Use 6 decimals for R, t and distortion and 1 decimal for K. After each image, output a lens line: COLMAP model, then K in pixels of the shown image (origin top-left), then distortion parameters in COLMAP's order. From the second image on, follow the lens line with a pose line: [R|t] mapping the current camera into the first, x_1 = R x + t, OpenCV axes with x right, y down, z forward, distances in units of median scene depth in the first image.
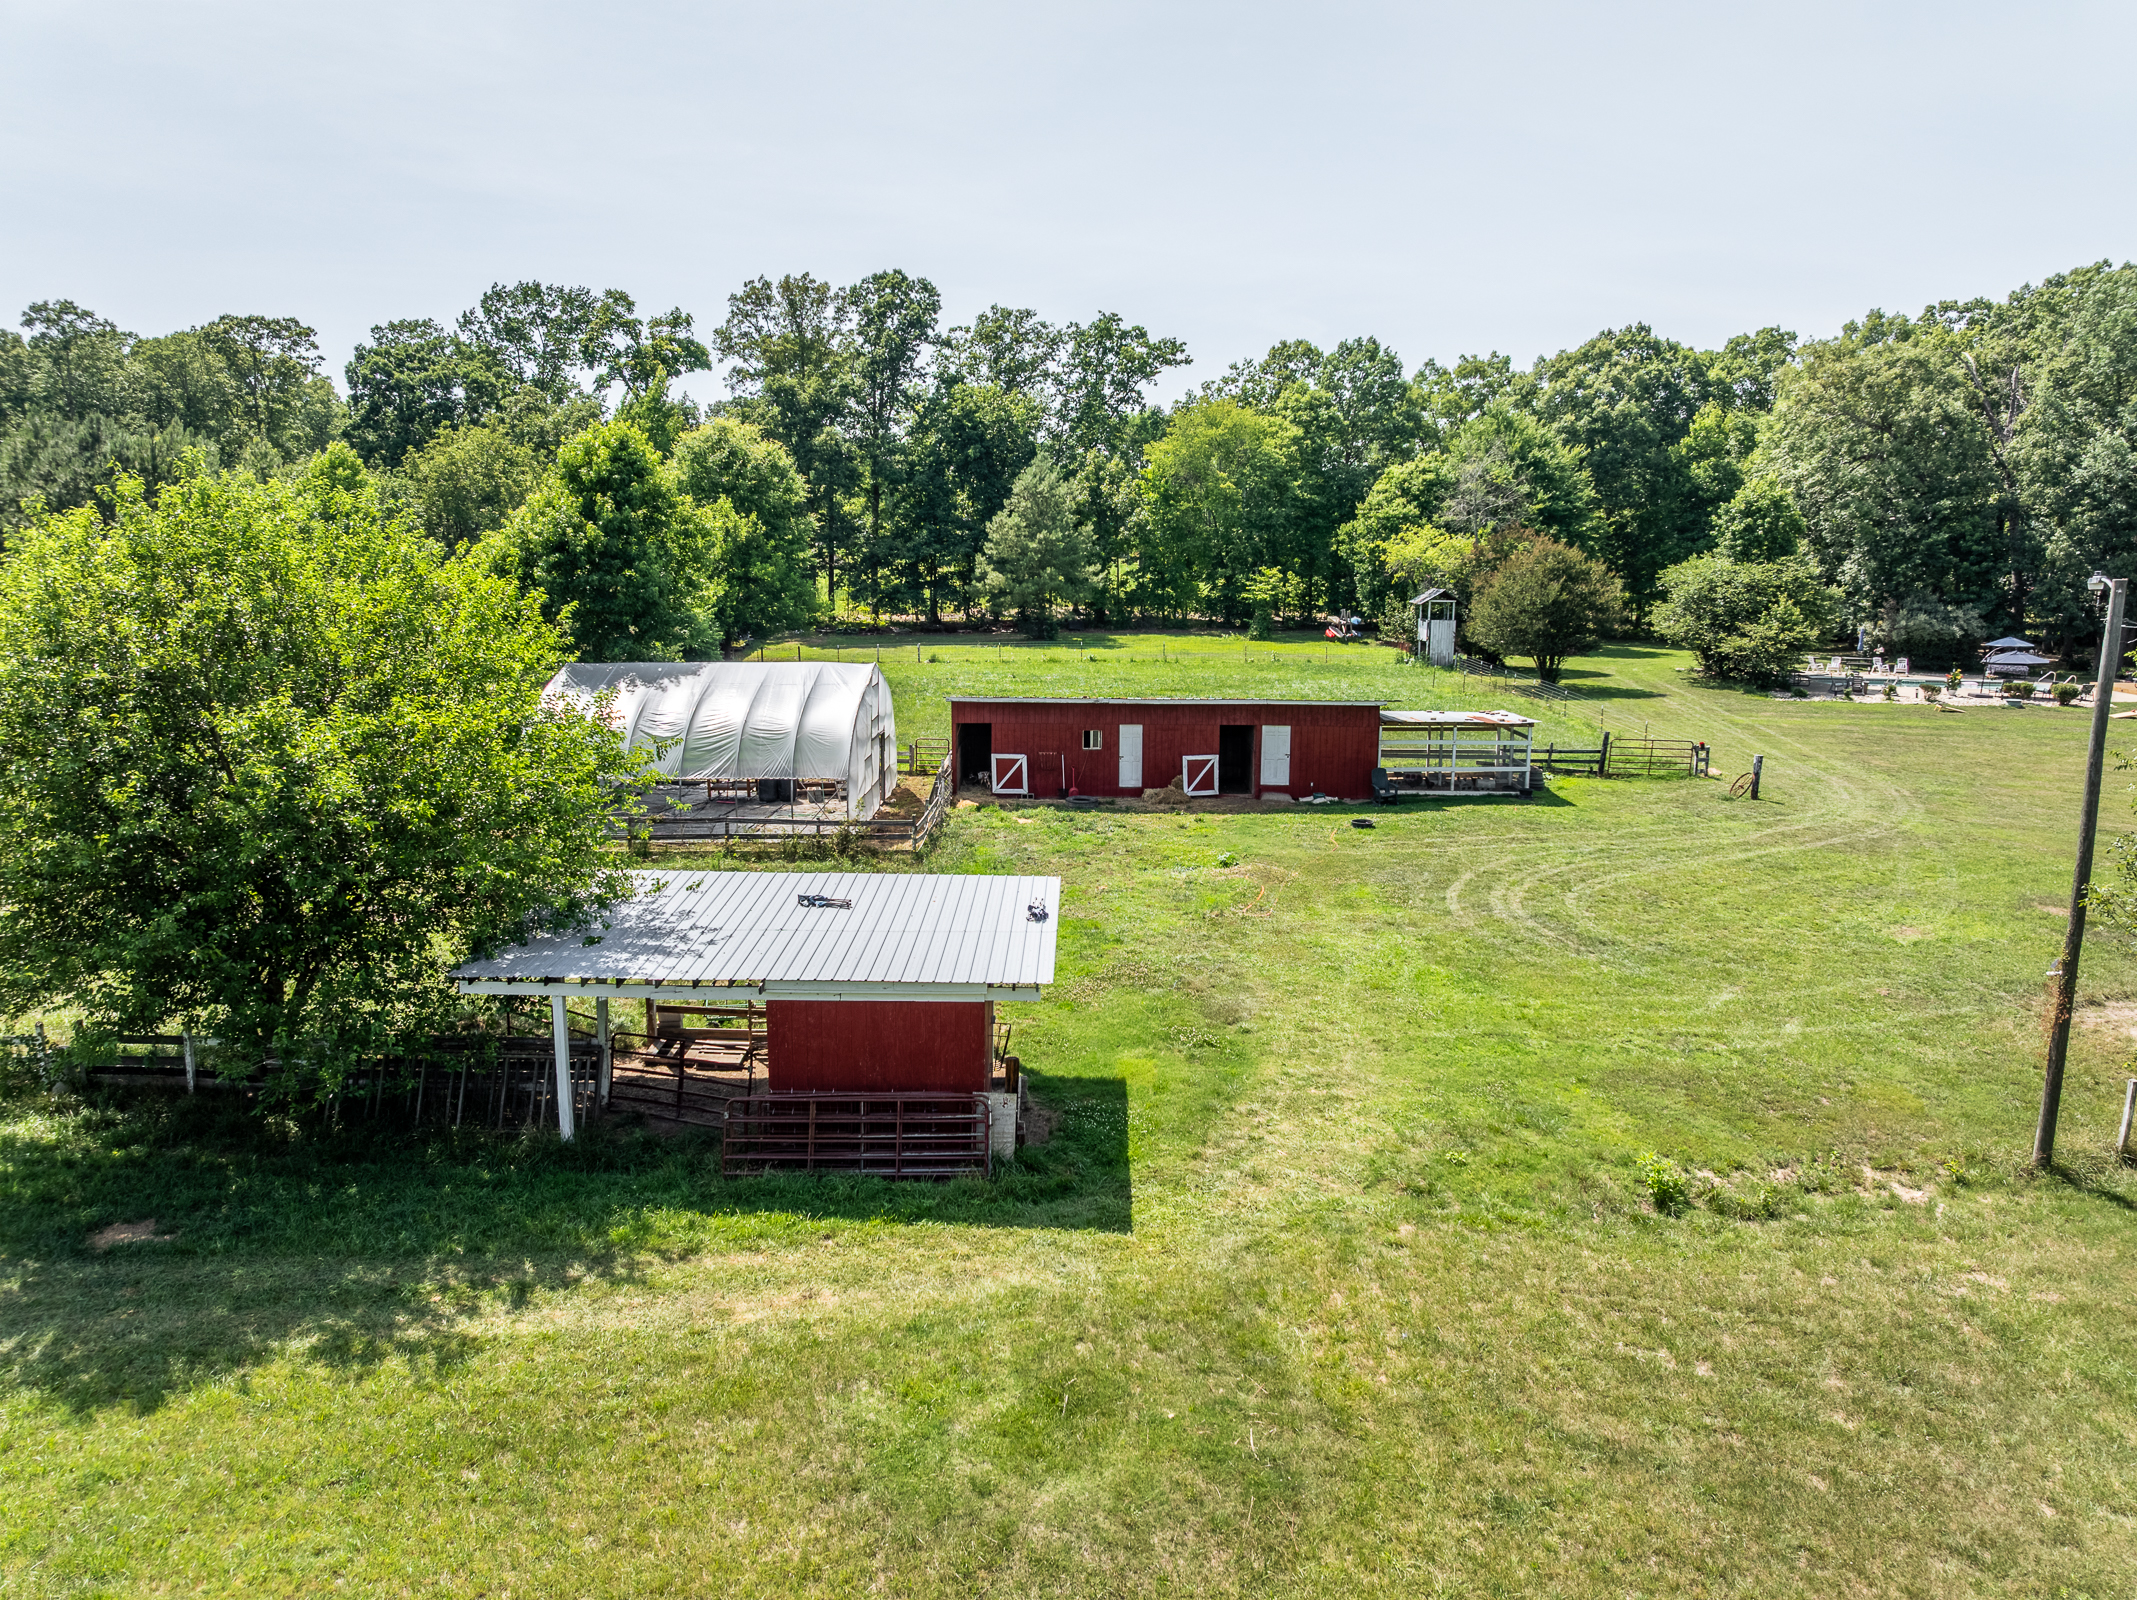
lens RADIAL K [[1502.6, 0, 1074.0], [0, 1502.6, 796.9], [0, 0, 1]] dist [-0.050832, 0.020501]
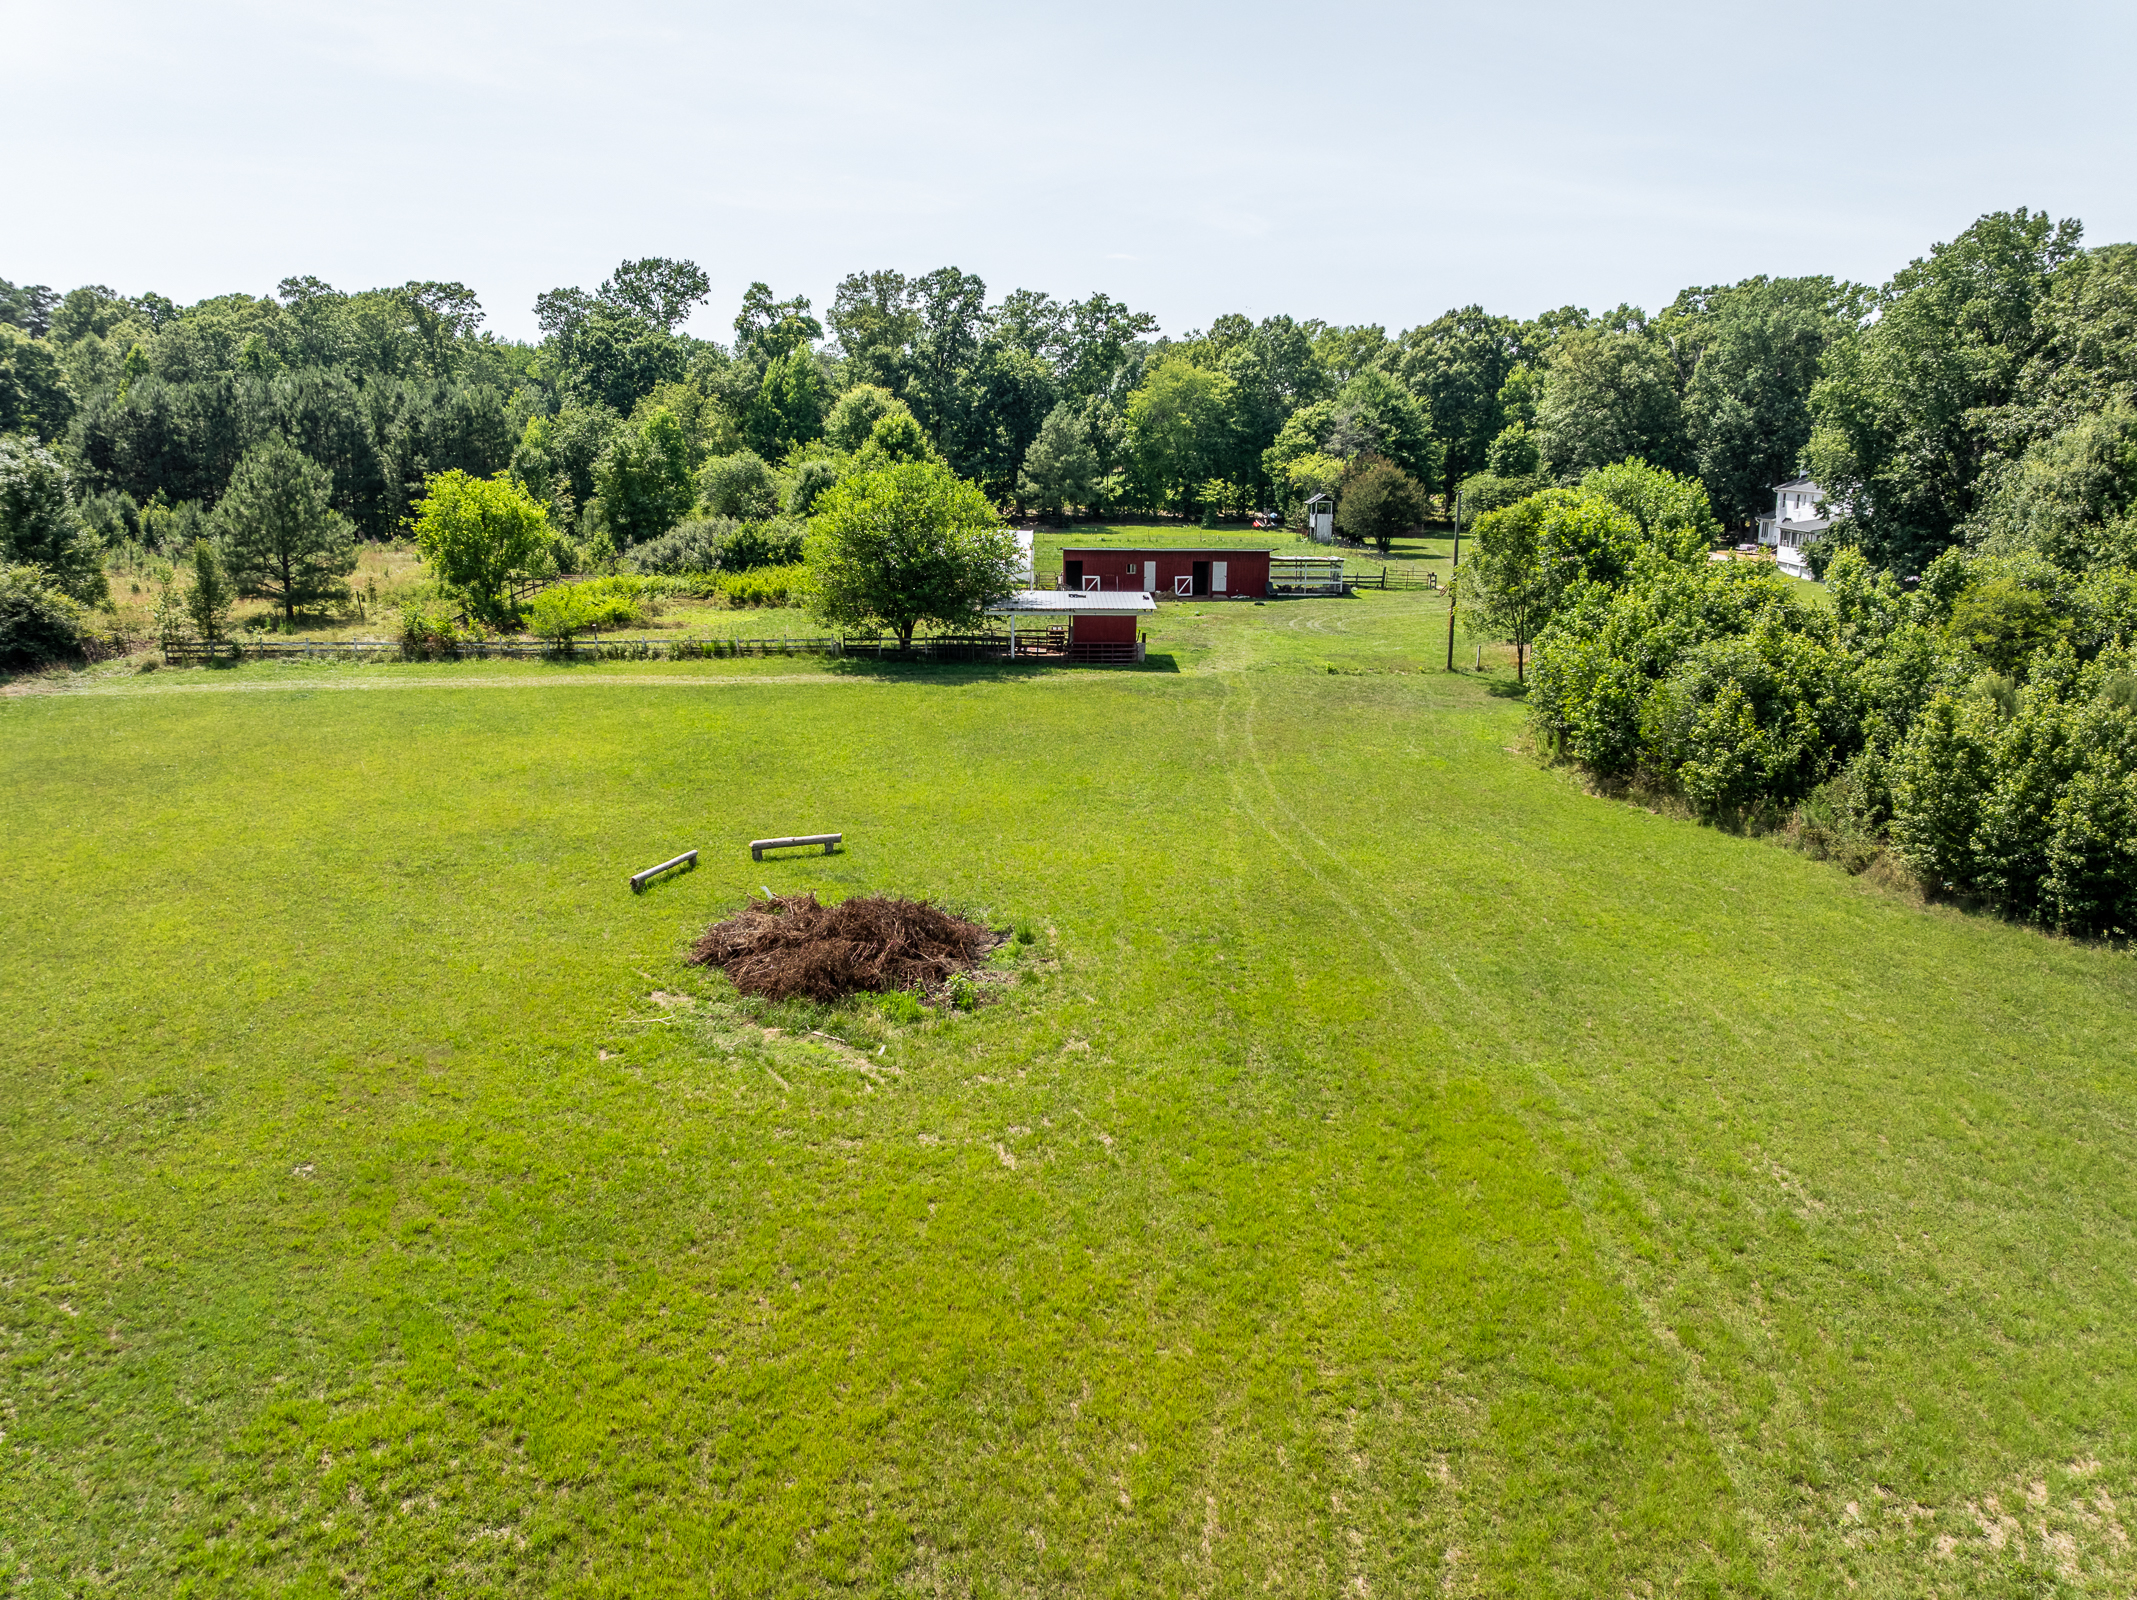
lens RADIAL K [[1502.6, 0, 1065.9], [0, 1502.6, 811.6], [0, 0, 1]] dist [-0.050832, 0.020501]
pose [[0.999468, -0.008743, 0.031409, -0.067568], [0.006461, 0.997383, 0.072010, 0.067858], [-0.031956, -0.071768, 0.996909, -0.502266]]
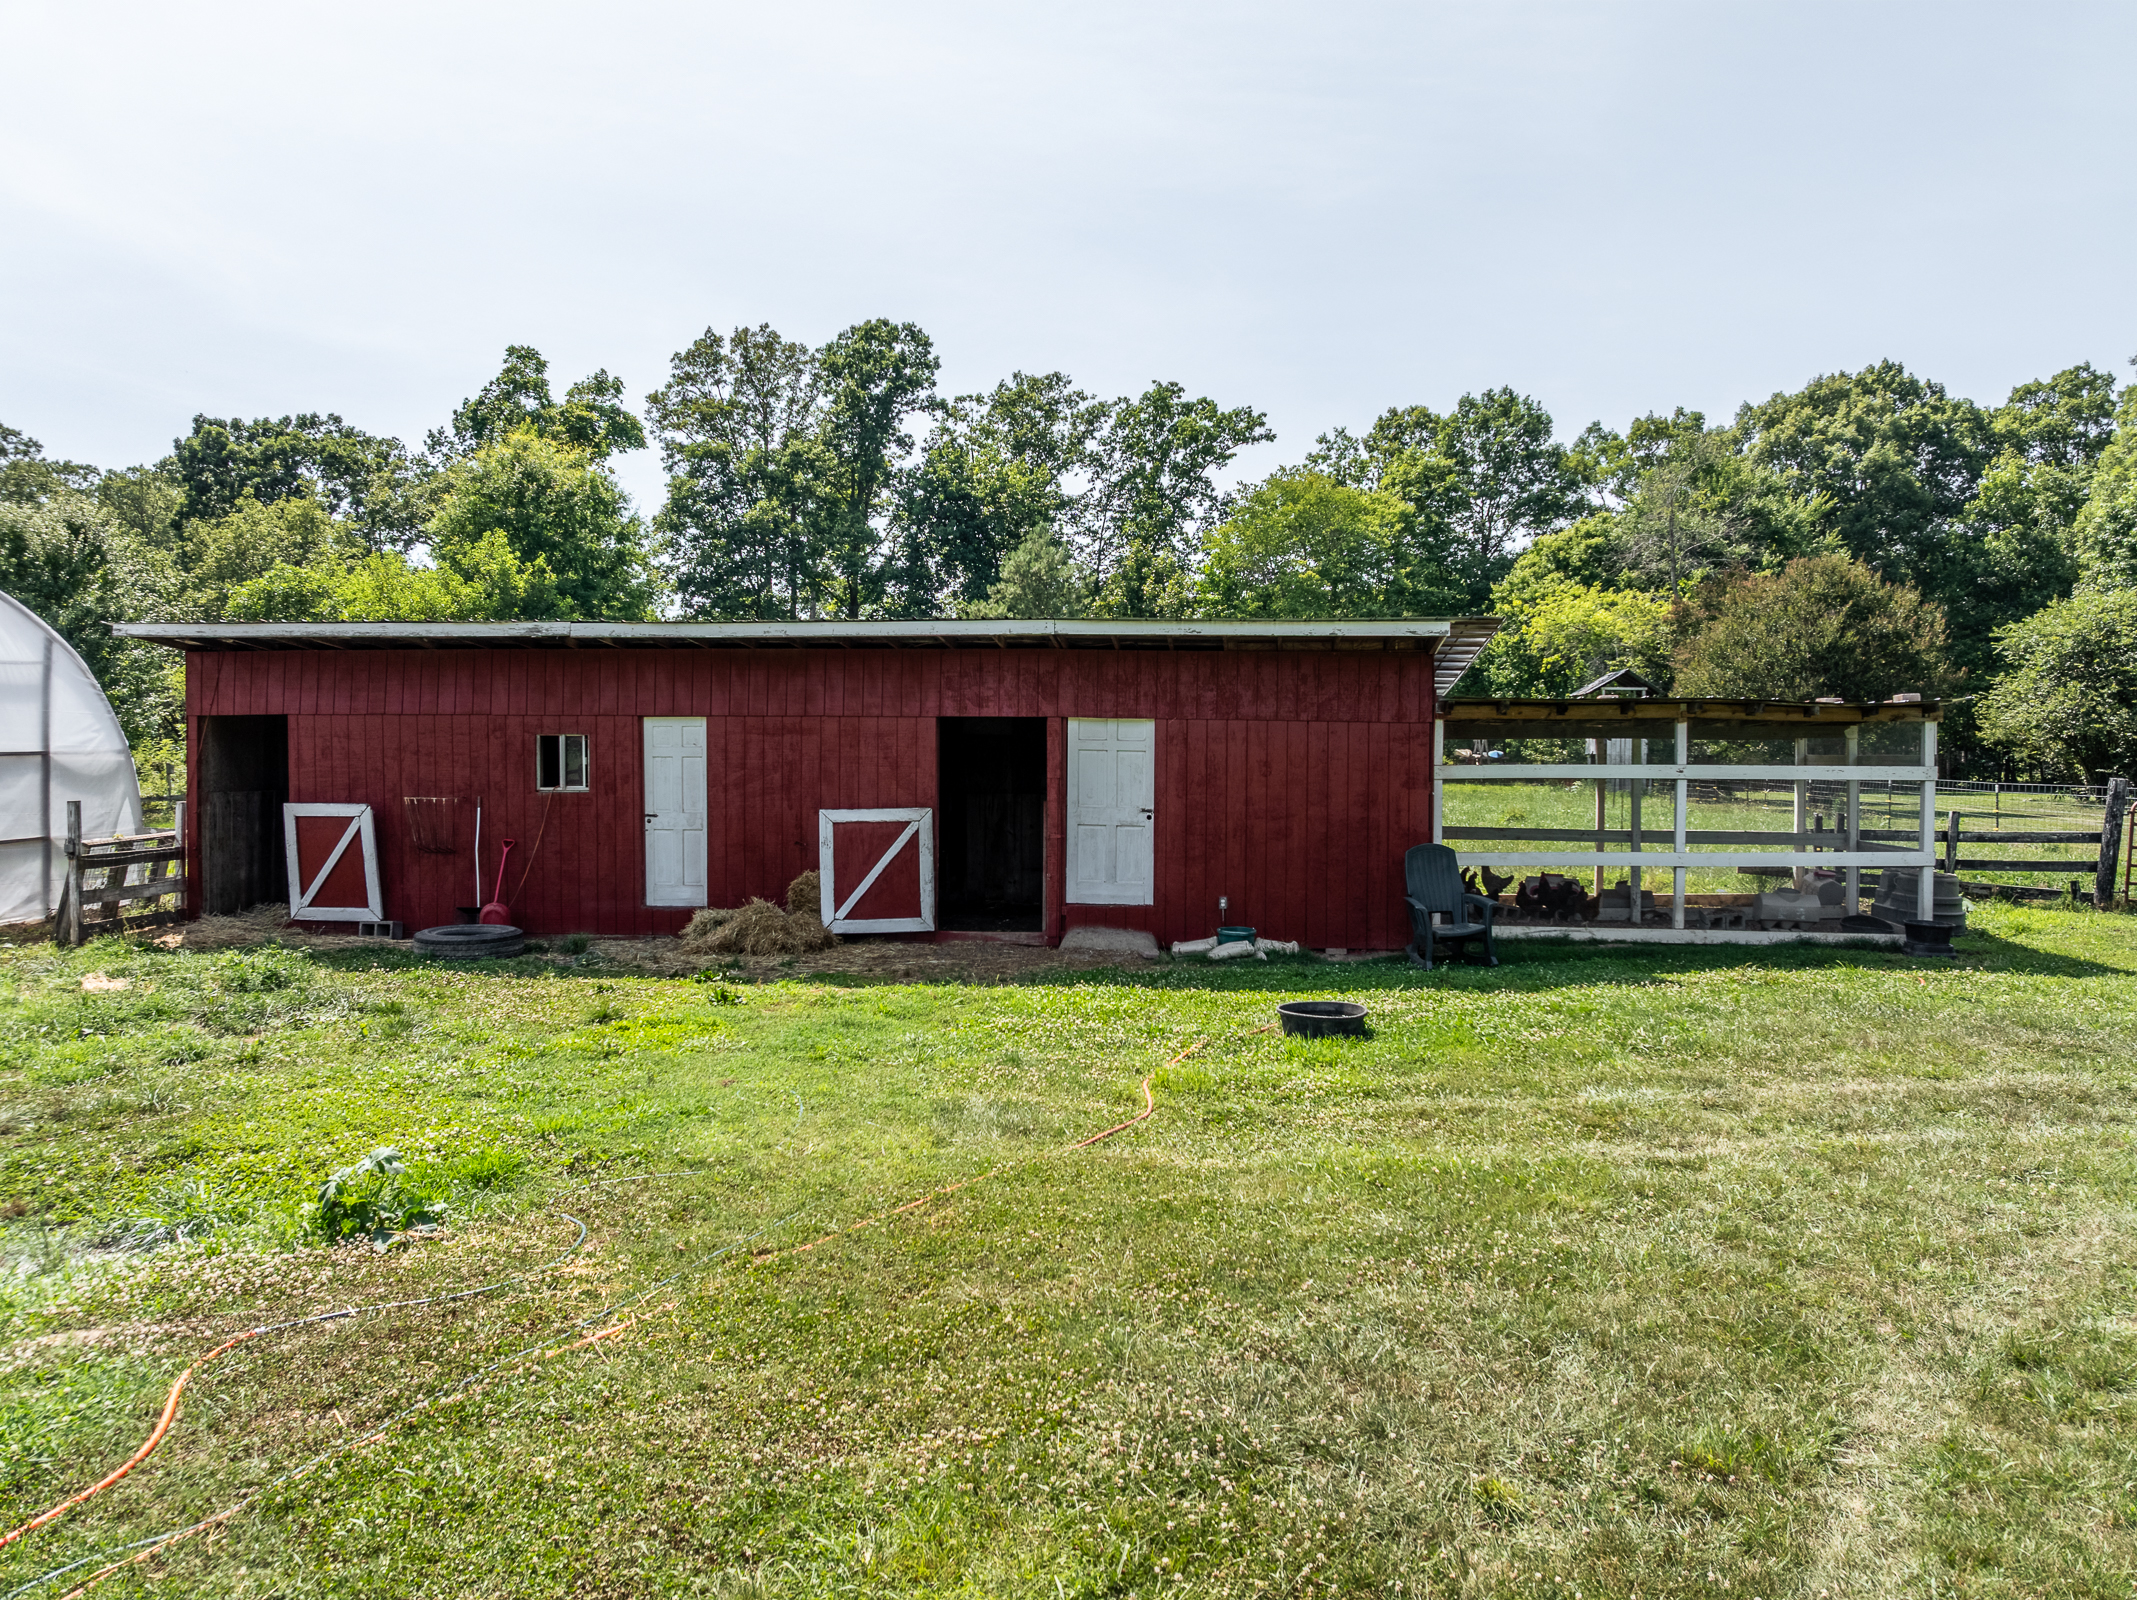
lens RADIAL K [[1502.6, 0, 1078.7], [0, 1502.6, 783.5], [0, 0, 1]] dist [-0.050832, 0.020501]
pose [[0.993909, -0.000688, -0.110200, 0.075986], [-0.016912, 0.987183, -0.158693, 0.008251], [0.108896, 0.159590, 0.981159, 0.316978]]
